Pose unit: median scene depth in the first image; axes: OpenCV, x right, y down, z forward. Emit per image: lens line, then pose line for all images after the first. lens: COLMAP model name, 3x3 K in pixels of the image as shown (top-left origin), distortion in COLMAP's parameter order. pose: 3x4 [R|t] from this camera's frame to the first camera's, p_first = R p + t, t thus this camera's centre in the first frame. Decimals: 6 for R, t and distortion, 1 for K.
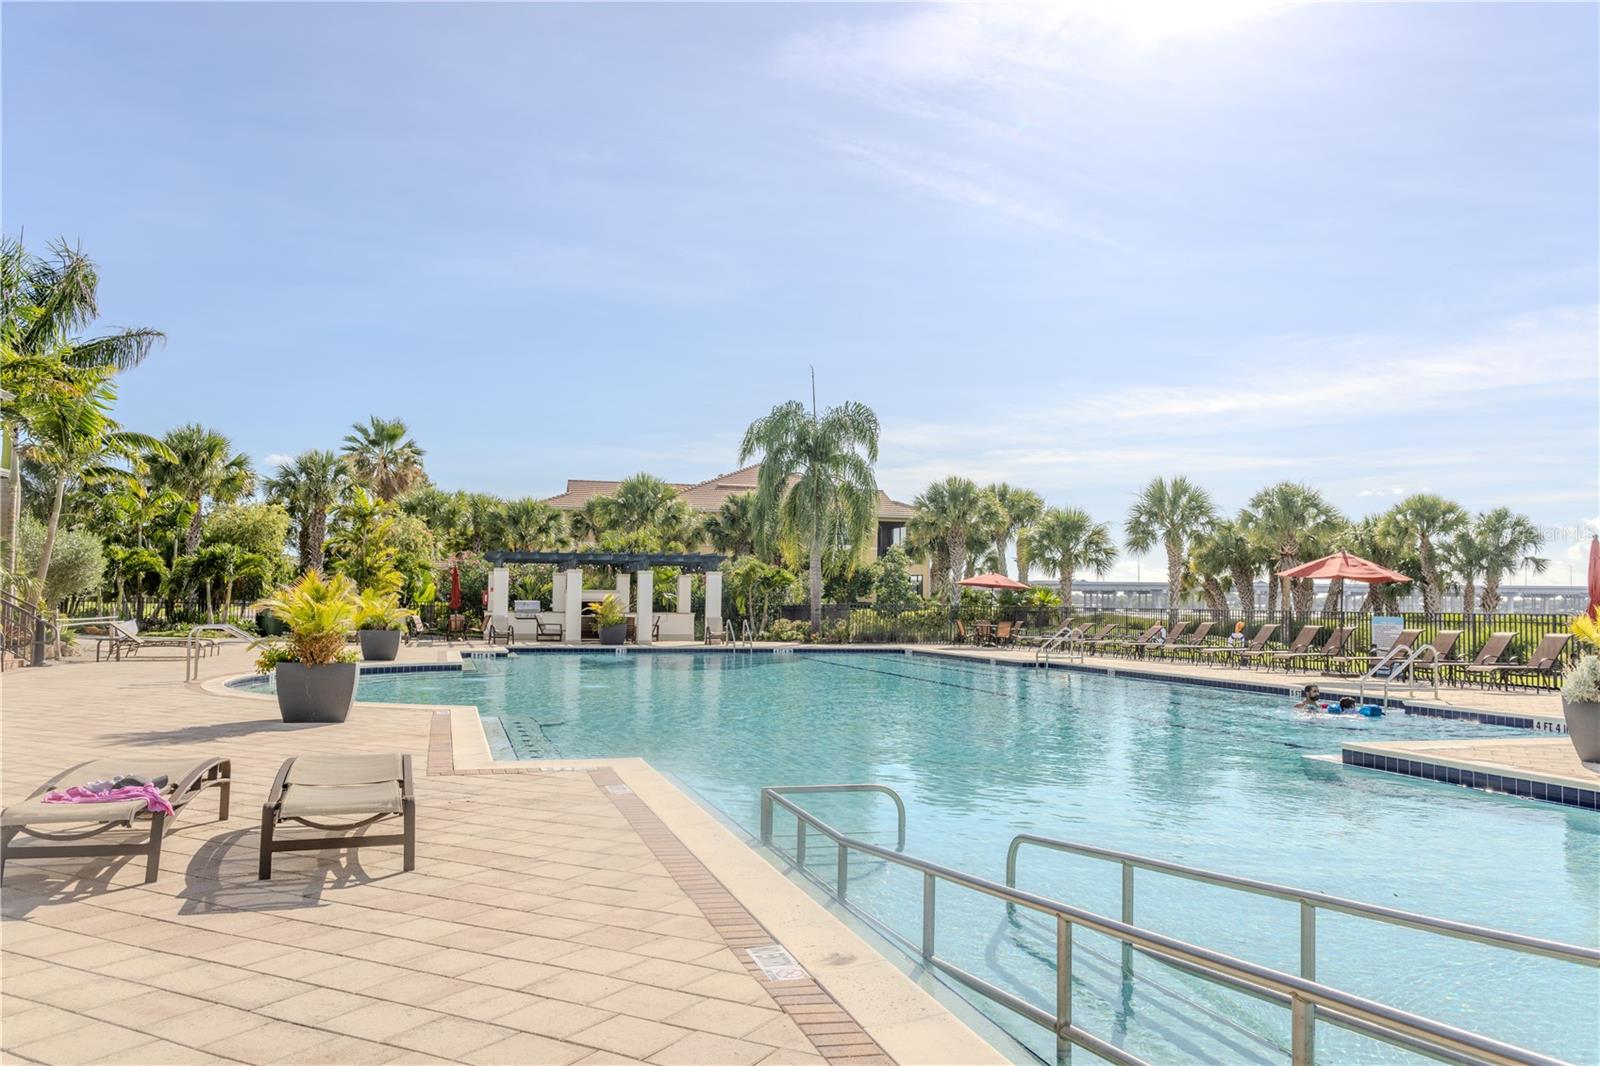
lens RADIAL K [[1217.3, 0, 800.0], [0, 1217.3, 533.0], [0, 0, 1]] dist [-0.076984, -0.001298]
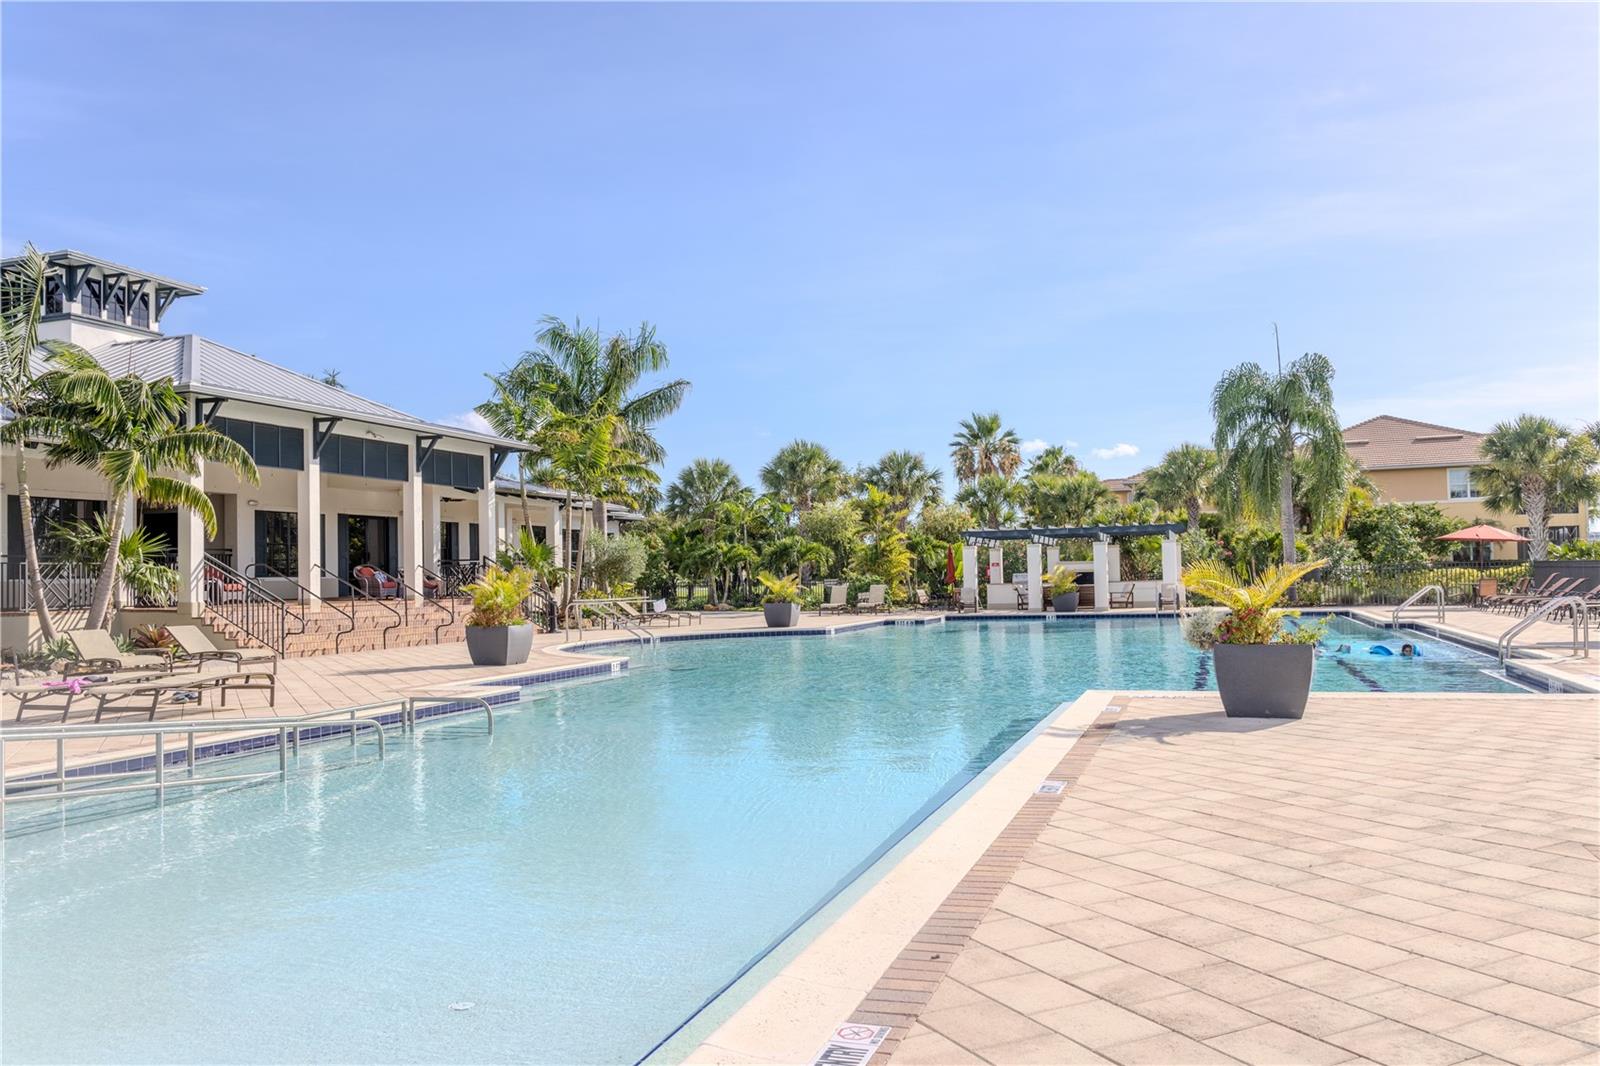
lens RADIAL K [[1217.3, 0, 800.0], [0, 1217.3, 533.0], [0, 0, 1]] dist [-0.076984, -0.001298]
pose [[0.786393, -0.051295, -0.615594, 0.300759], [0.065057, 0.997882, -0.000043, 0.005865], [0.614292, -0.040014, 0.788064, 0.004010]]
